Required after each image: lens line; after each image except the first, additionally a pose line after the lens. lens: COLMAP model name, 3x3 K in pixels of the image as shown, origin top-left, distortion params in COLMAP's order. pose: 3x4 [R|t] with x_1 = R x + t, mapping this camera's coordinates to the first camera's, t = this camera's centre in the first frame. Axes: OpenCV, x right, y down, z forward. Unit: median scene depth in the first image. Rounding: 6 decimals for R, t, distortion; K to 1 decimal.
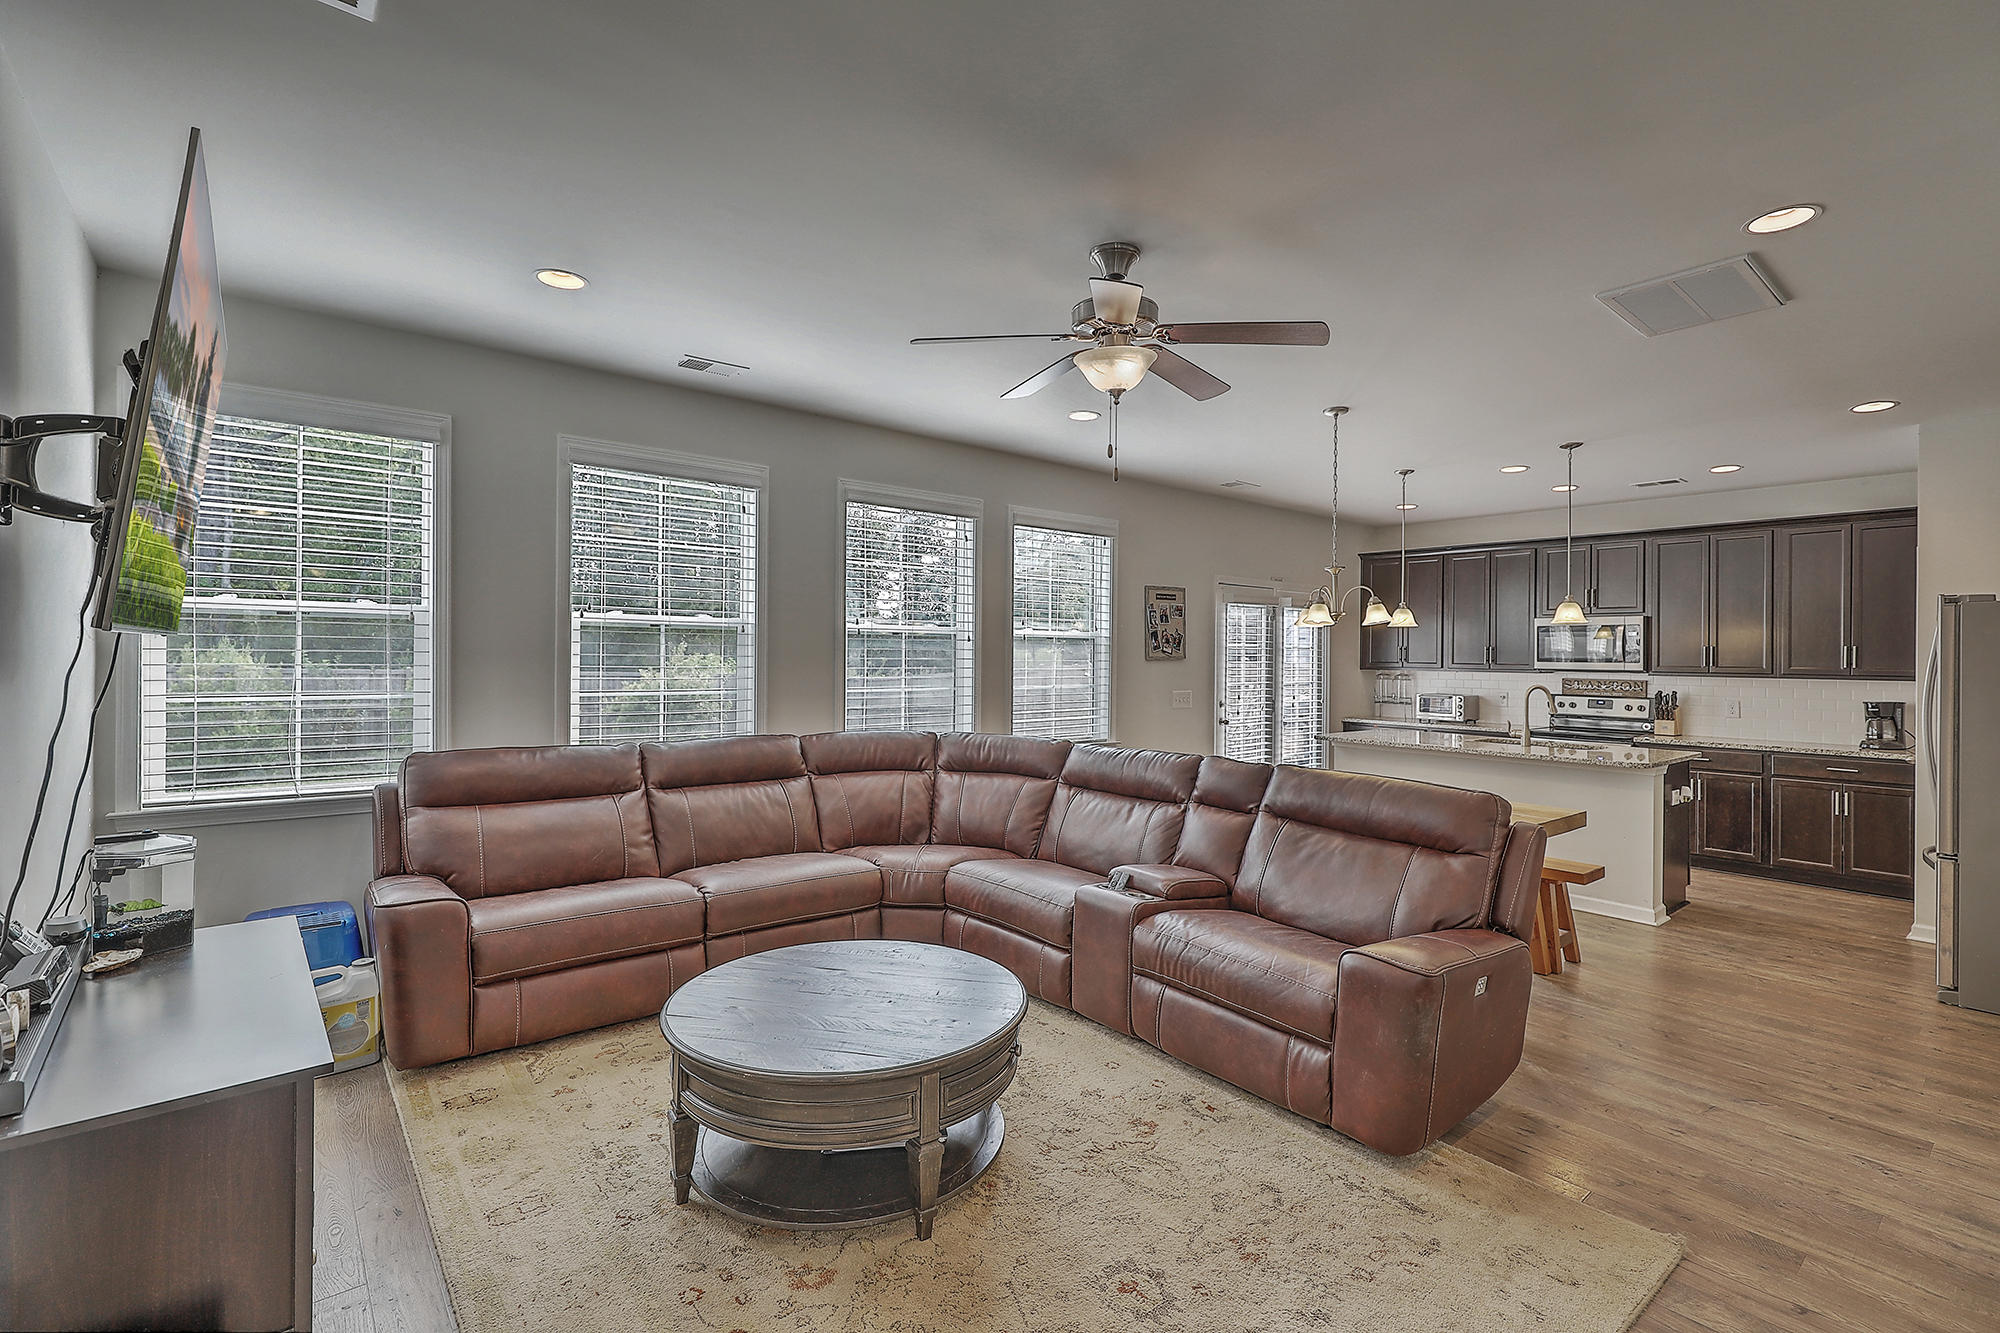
lens RADIAL K [[899.8, 0, 1027.3], [0, 899.8, 660.0], [0, 0, 1]] dist [-0.001049, -0.000333]
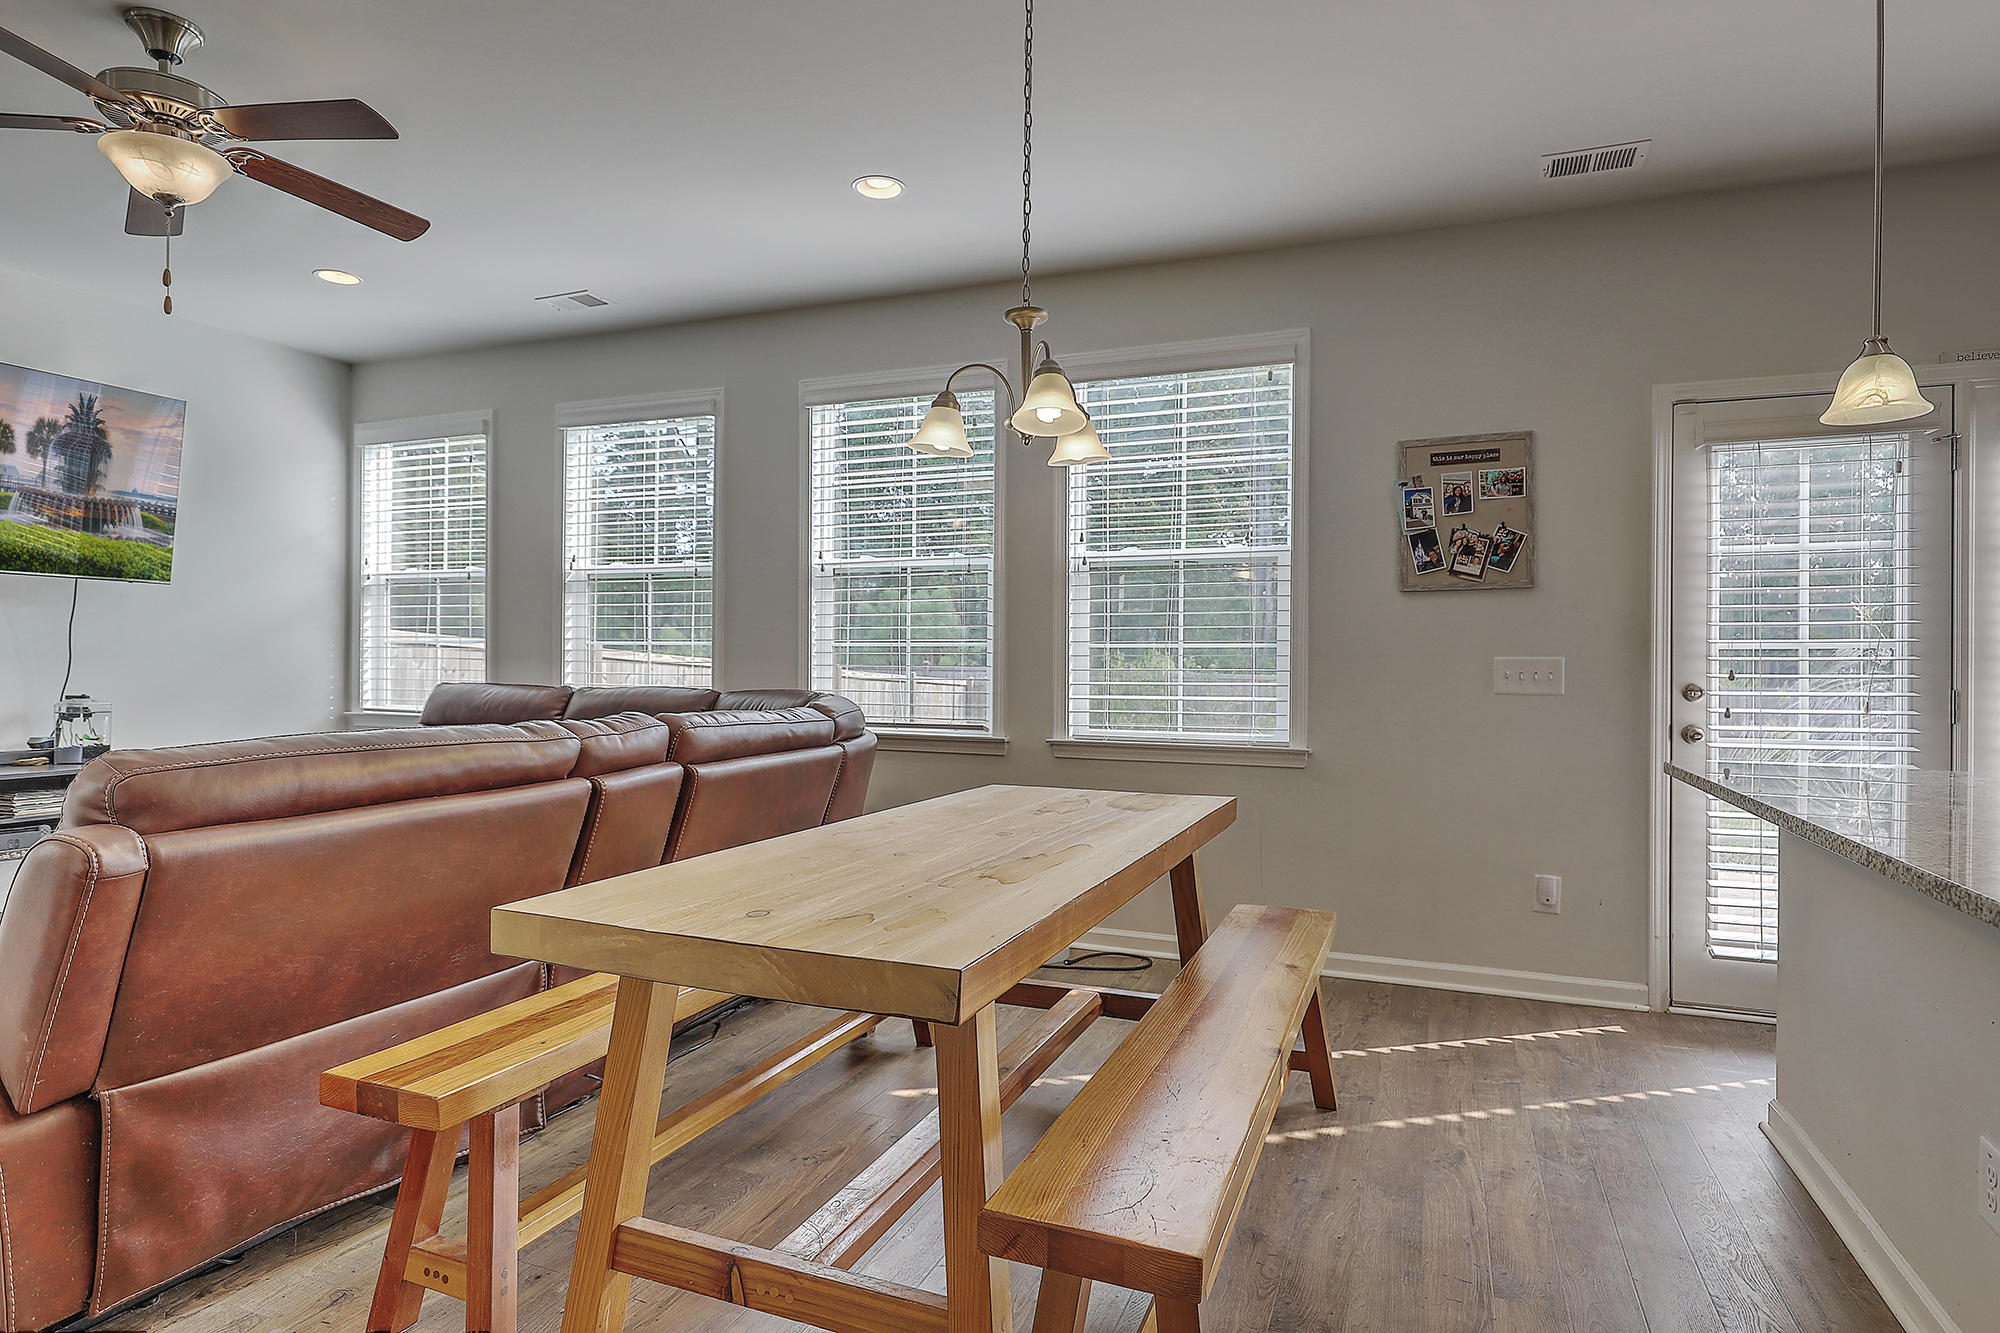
lens RADIAL K [[1134.7, 0, 985.7], [0, 1134.7, 629.5], [0, 0, 1]] dist [0.004466, 0.003505]
pose [[0.470628, -0.017527, -0.882157, 0.560224], [0.004534, 0.999838, -0.017446, 0.030634], [0.882320, 0.004211, 0.470631, 0.480485]]
